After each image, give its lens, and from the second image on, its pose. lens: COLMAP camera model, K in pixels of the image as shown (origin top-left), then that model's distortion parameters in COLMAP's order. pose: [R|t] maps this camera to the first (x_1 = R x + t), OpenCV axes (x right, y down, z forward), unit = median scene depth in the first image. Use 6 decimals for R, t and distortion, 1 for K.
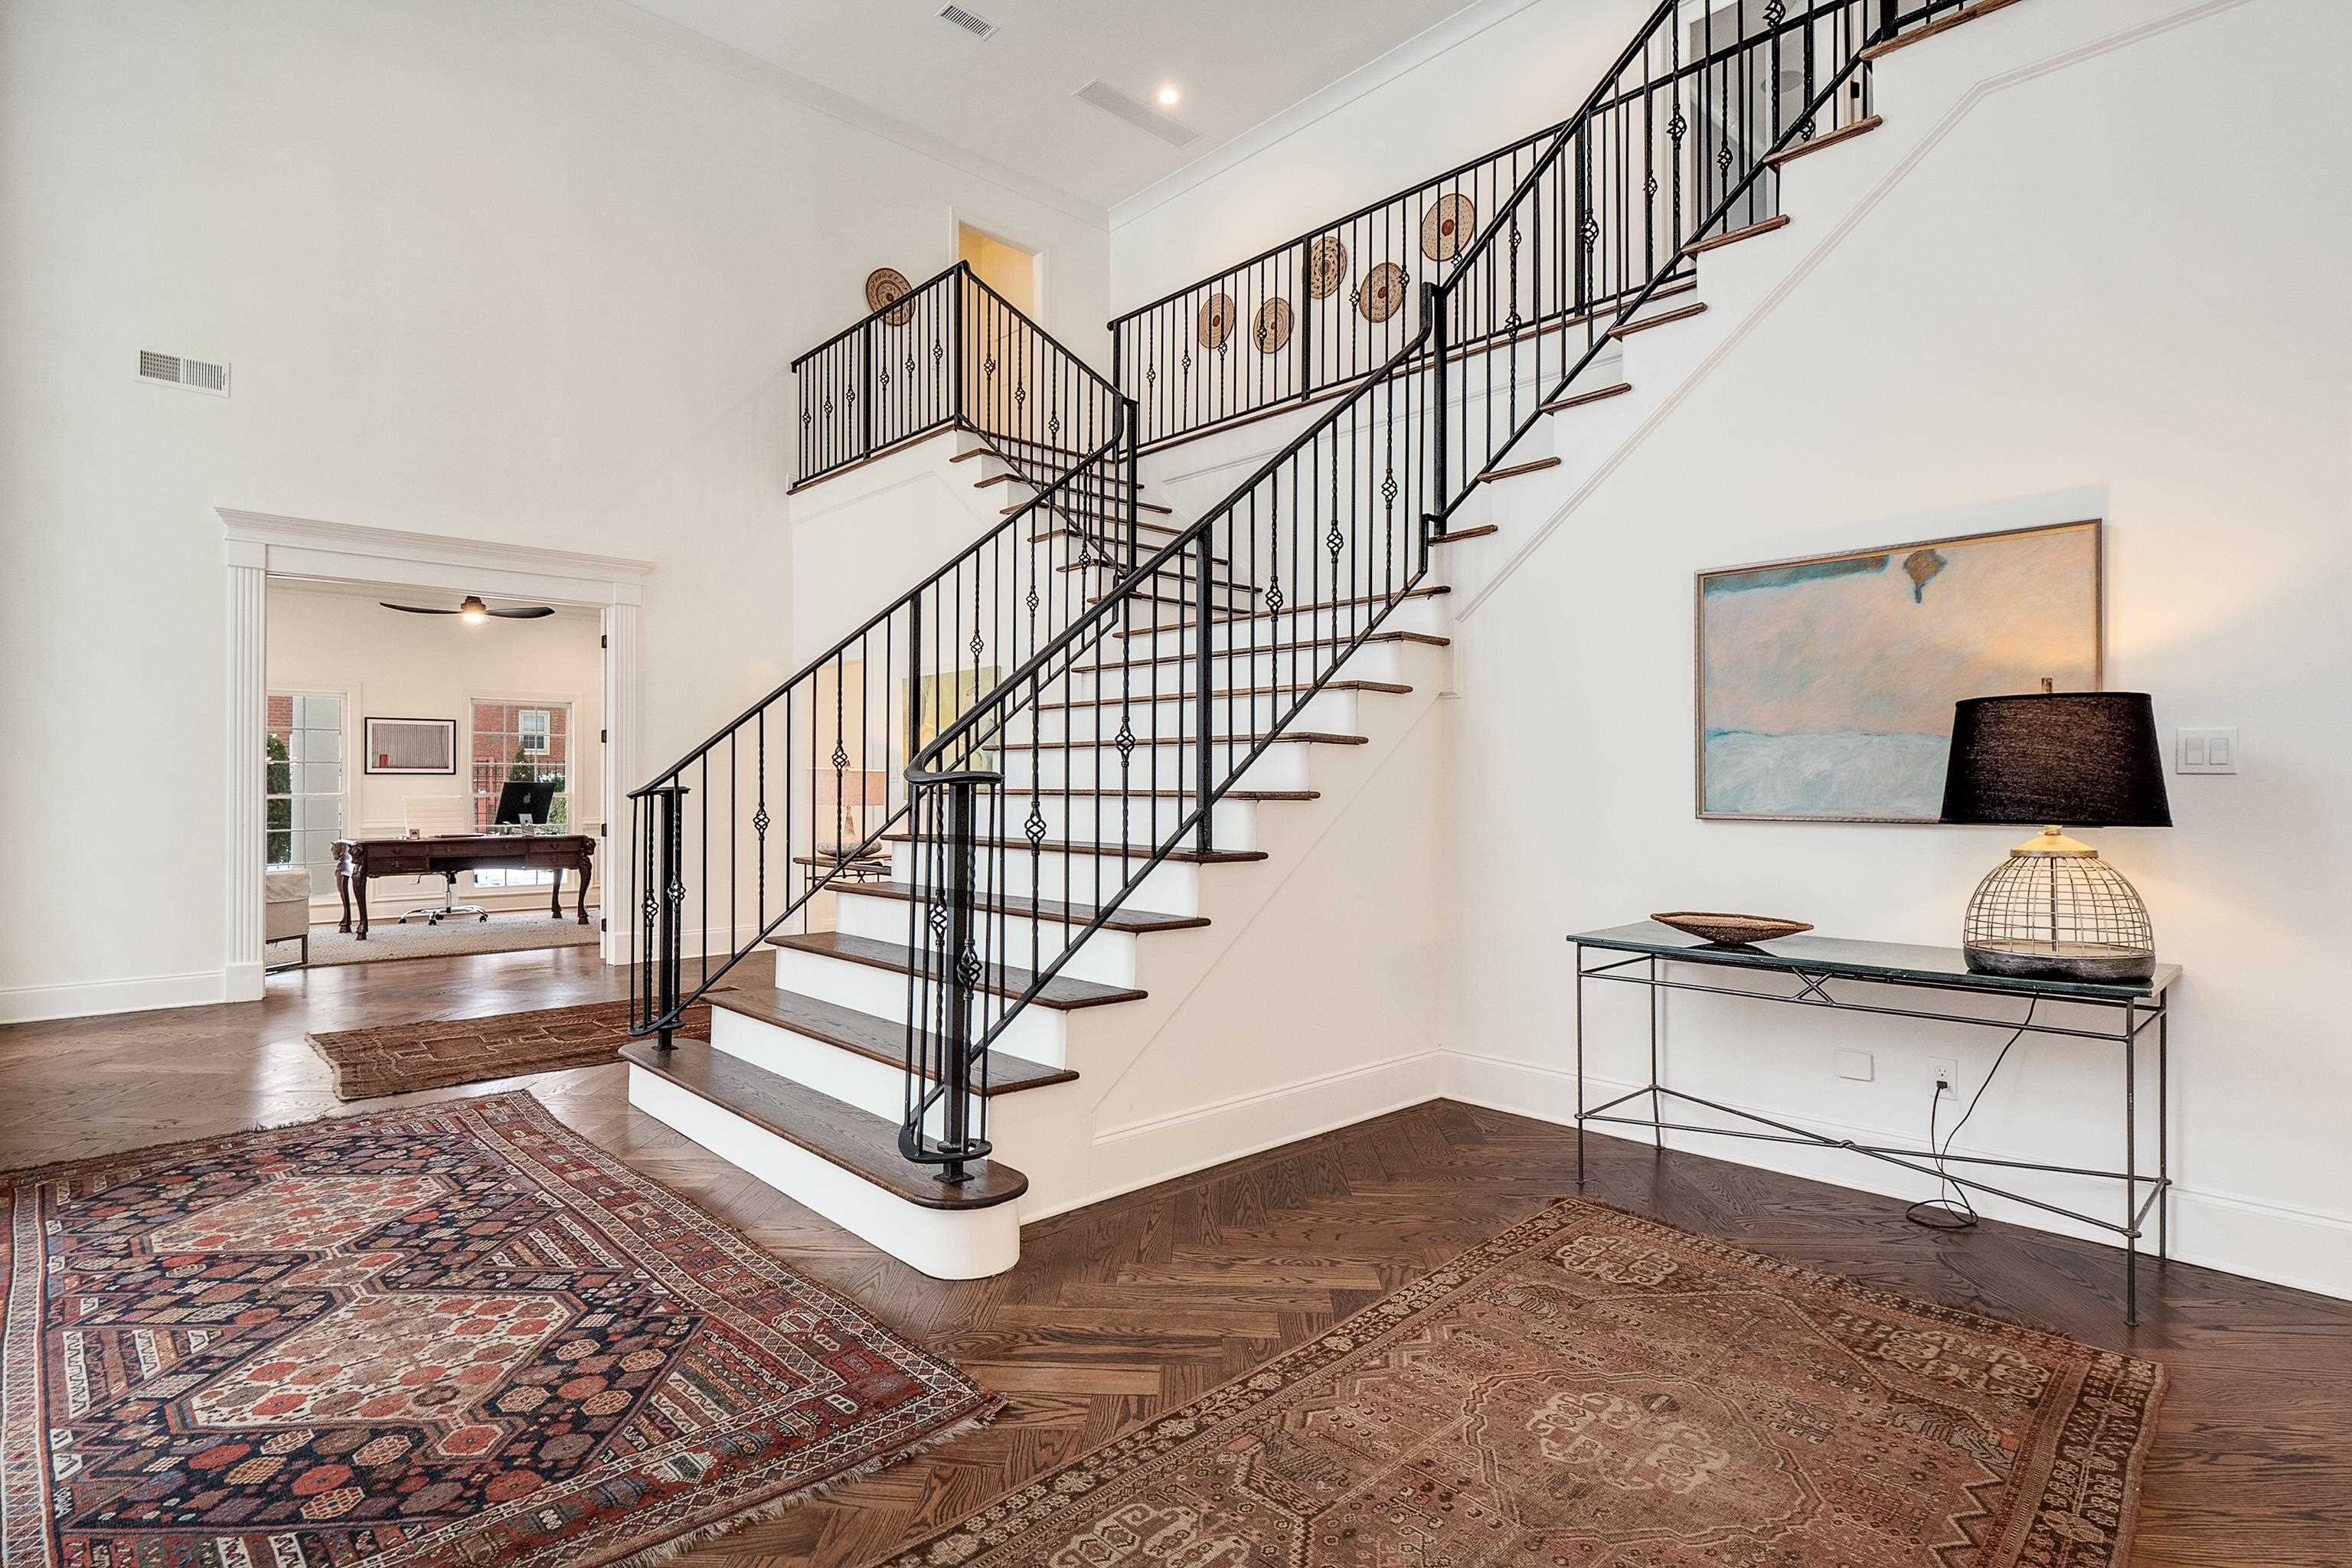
lens RADIAL K [[1142.8, 0, 1169.4], [0, 1142.8, 791.1], [0, 0, 1]] dist [-0.002488, -0.000338]
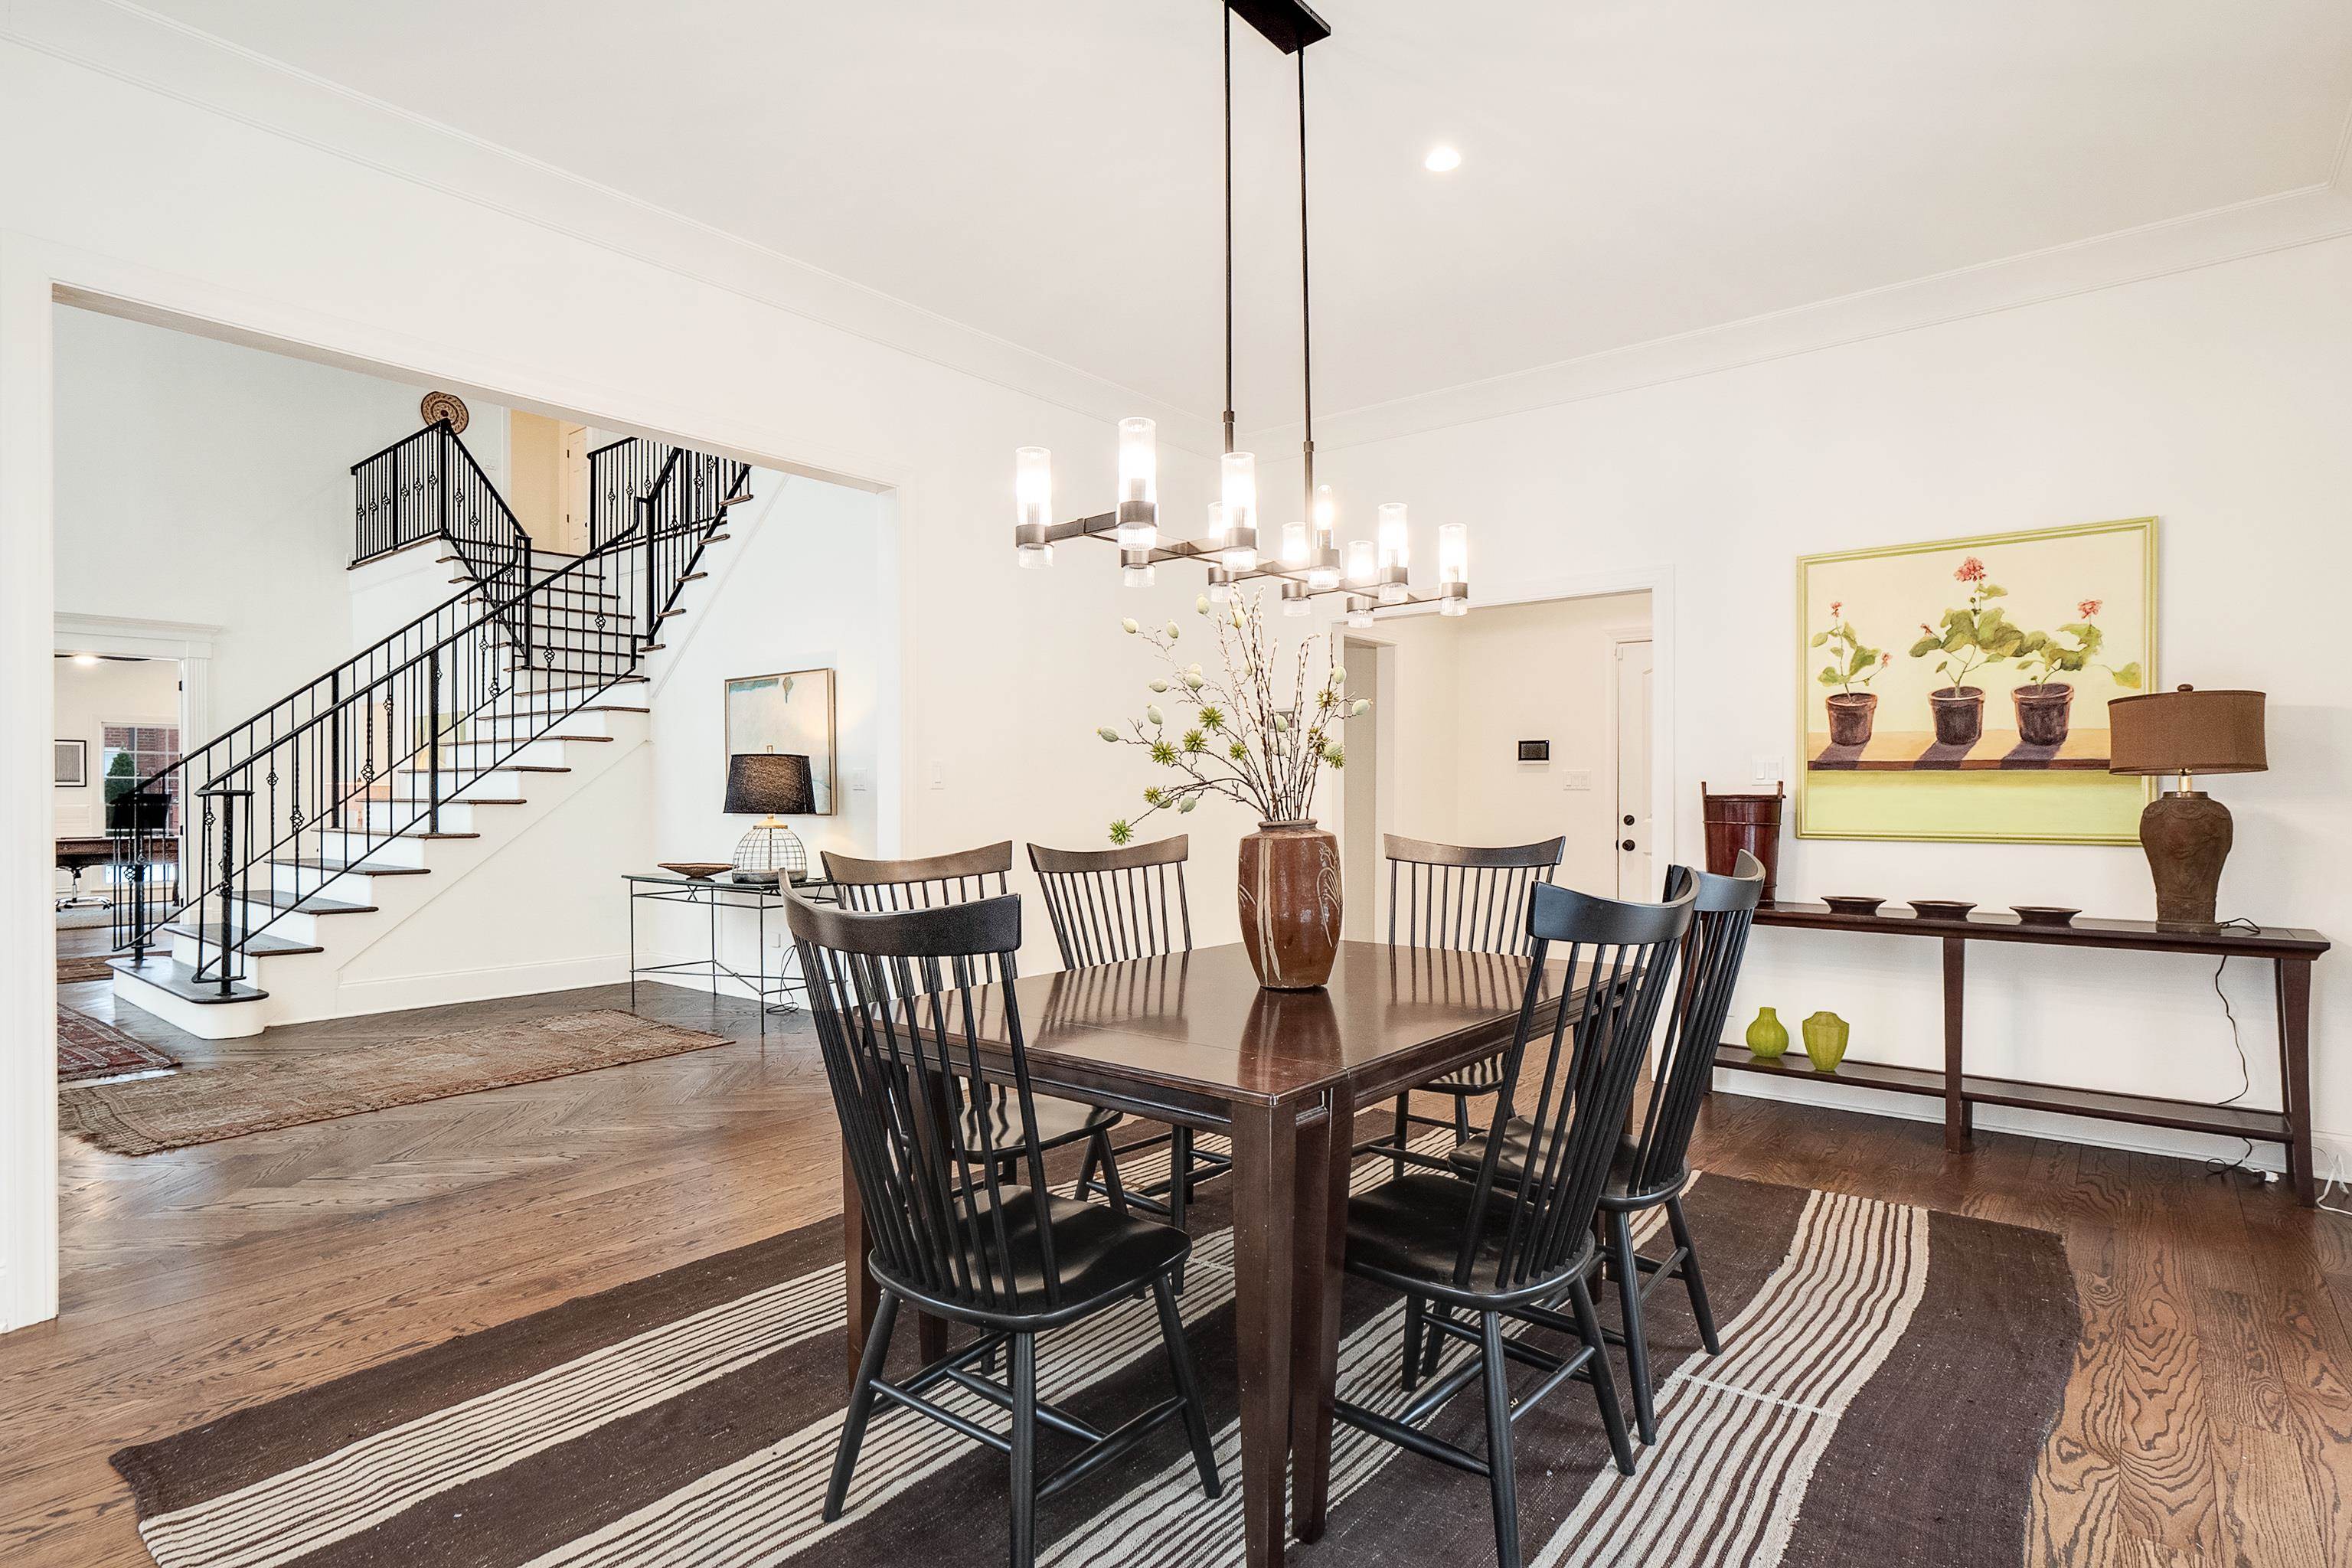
lens RADIAL K [[1148.3, 0, 1180.1], [0, 1148.3, 797.7], [0, 0, 1]] dist [-0.025059, -0.000401]
pose [[0.987608, -0.005086, 0.156856, 0.976255], [0.004726, 0.999985, 0.002671, -0.001642], [-0.156867, -0.001897, 0.987618, -1.020558]]
